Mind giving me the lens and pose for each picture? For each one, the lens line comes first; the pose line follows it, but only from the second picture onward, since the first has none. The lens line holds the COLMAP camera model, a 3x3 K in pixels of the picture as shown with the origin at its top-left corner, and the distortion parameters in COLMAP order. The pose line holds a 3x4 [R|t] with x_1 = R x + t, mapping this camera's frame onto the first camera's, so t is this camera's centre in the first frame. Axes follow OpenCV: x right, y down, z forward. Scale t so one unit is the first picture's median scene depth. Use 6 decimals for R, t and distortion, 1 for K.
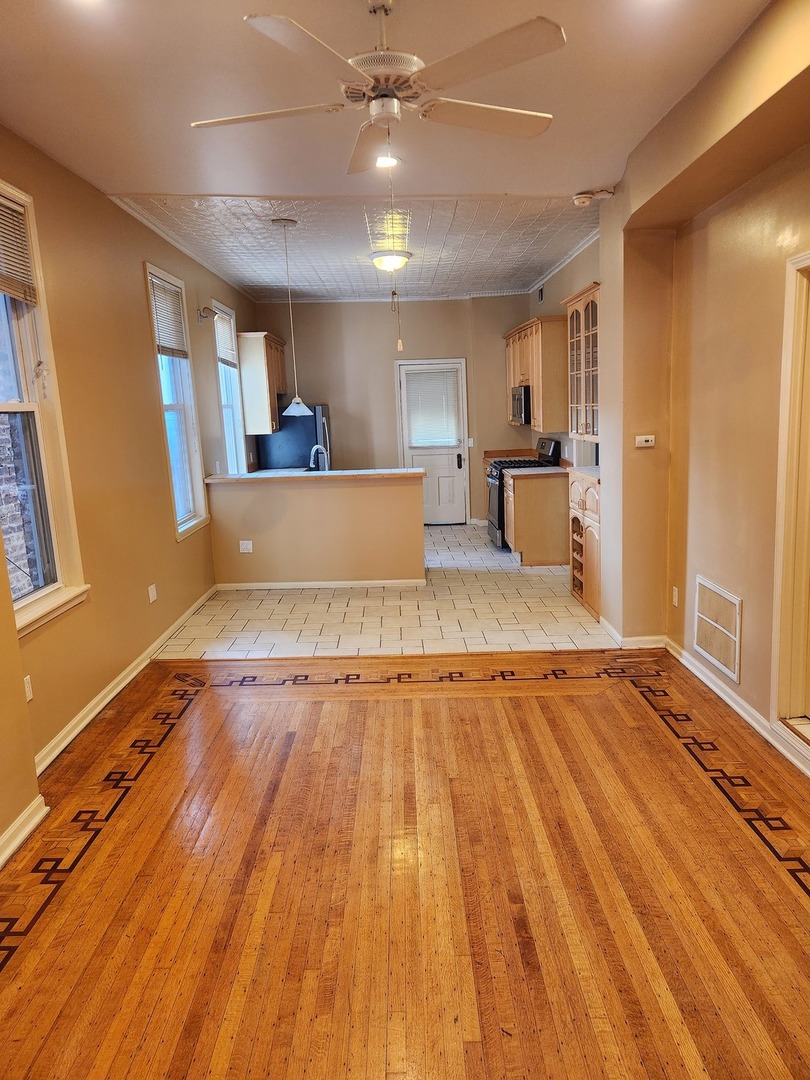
lens RADIAL K [[713.6, 0, 407.4], [0, 713.6, 539.4], [0, 0, 1]] dist [0.053542, 0.001853]
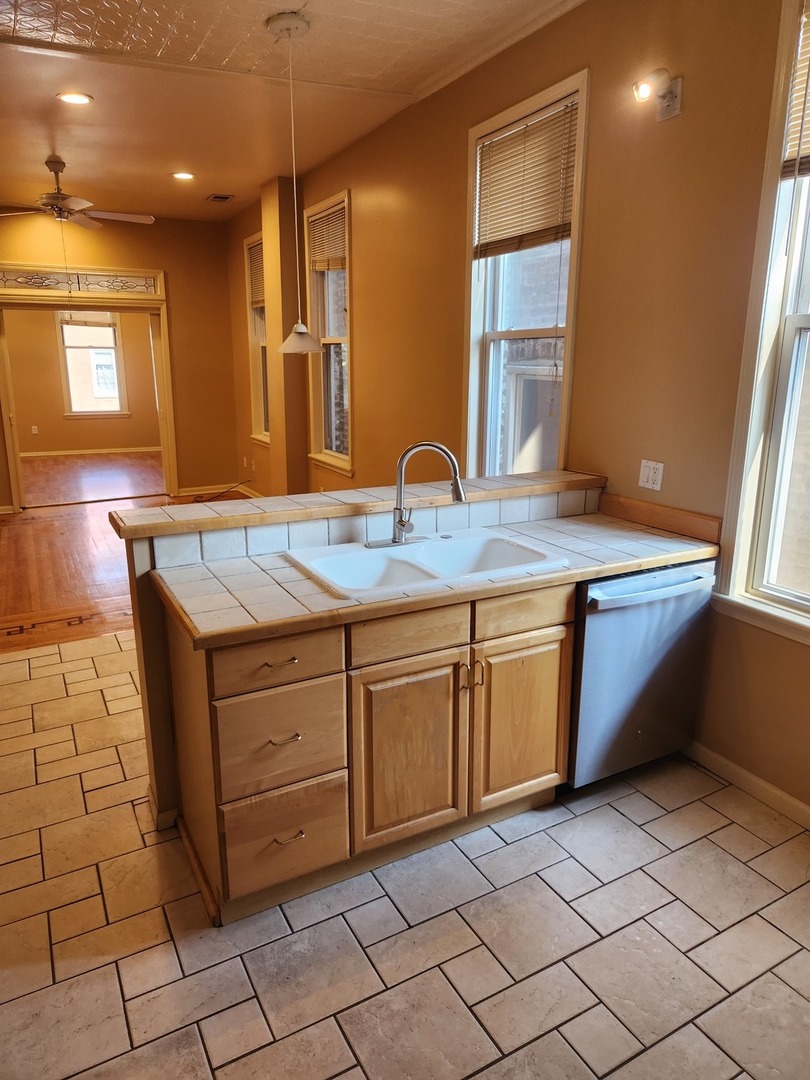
lens RADIAL K [[713.6, 0, 411.3], [0, 713.6, 538.8], [0, 0, 1]] dist [0.053542, 0.001853]
pose [[-0.884480, 0.140951, -0.444778, 0.084851], [-0.061823, 0.909468, 0.411151, -0.363924], [0.462464, 0.391153, -0.795693, 1.978435]]
